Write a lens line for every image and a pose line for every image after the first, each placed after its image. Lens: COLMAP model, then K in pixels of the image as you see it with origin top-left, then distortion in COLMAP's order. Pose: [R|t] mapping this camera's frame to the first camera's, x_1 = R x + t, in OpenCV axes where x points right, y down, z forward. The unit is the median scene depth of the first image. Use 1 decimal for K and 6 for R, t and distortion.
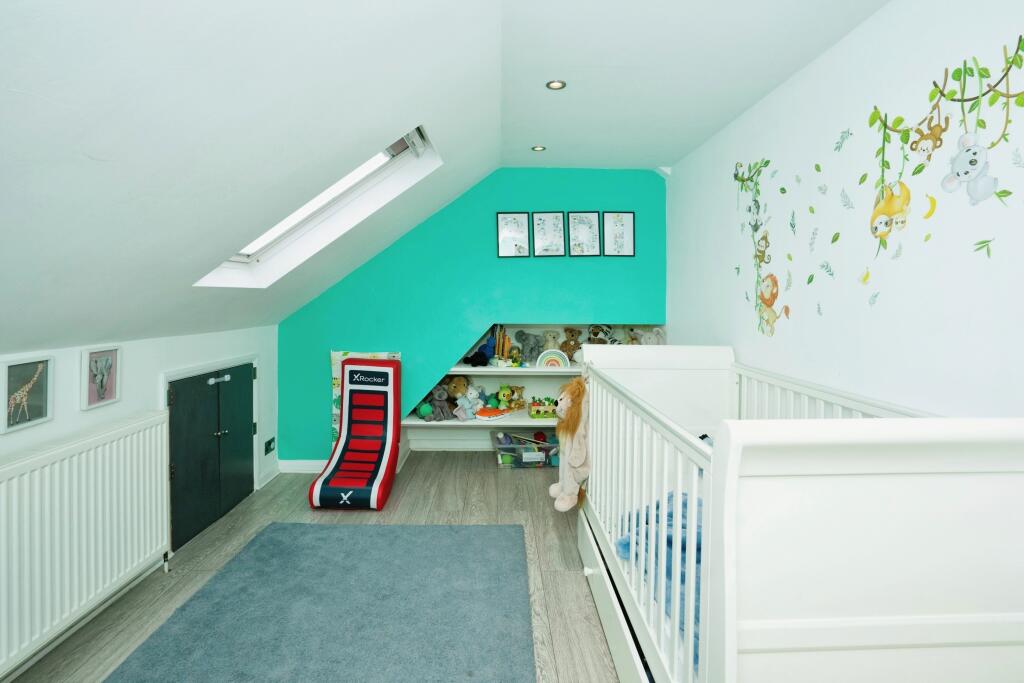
lens RADIAL K [[488.1, 0, 514.2], [0, 488.1, 296.0], [0, 0, 1]] dist [-0.057339, 0.021969]
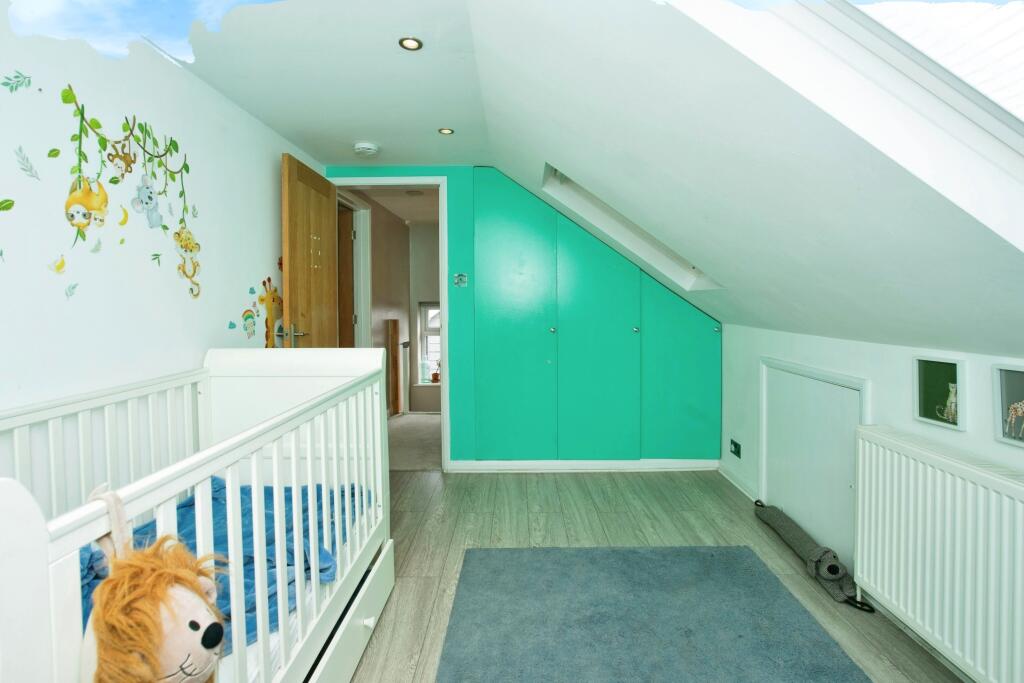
lens RADIAL K [[475.8, 0, 514.8], [0, 475.8, 334.5], [0, 0, 1]] dist [-0.054143, 0.019518]
pose [[-0.999494, -0.007906, 0.030820, -0.089472], [-0.006057, 0.998203, 0.059622, 0.019993], [-0.031236, 0.059405, -0.997745, 1.104037]]
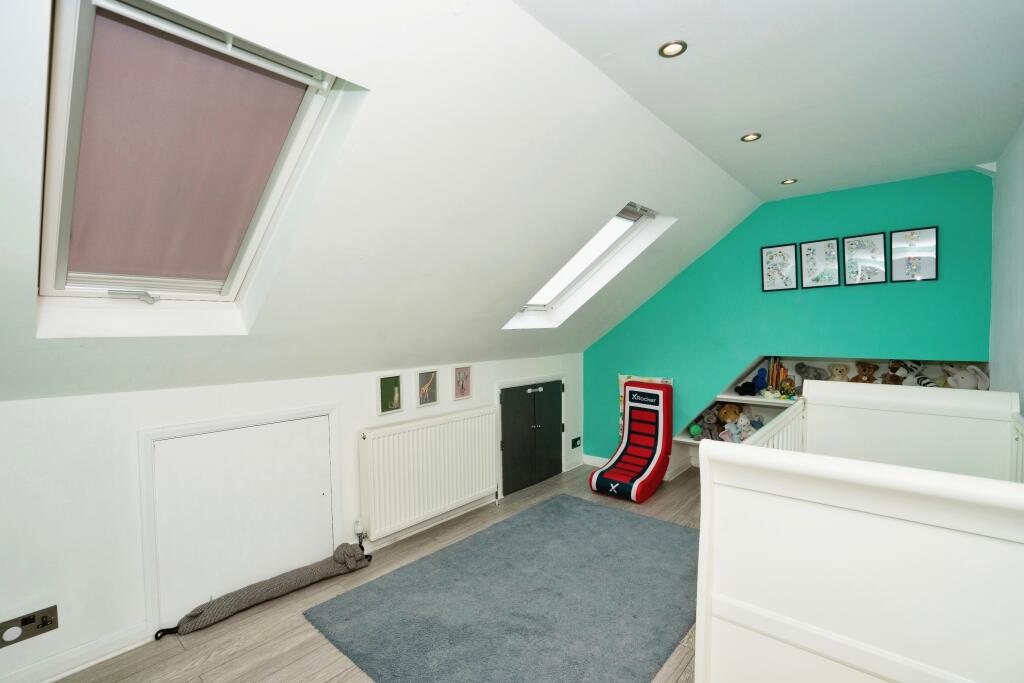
lens RADIAL K [[475.8, 0, 514.8], [0, 475.8, 334.5], [0, 0, 1]] dist [-0.054143, 0.019518]
pose [[0.738757, -0.003678, -0.673962, 0.325940], [0.022539, 0.999561, 0.019250, -0.025196], [0.673595, -0.029411, 0.738515, -0.113365]]
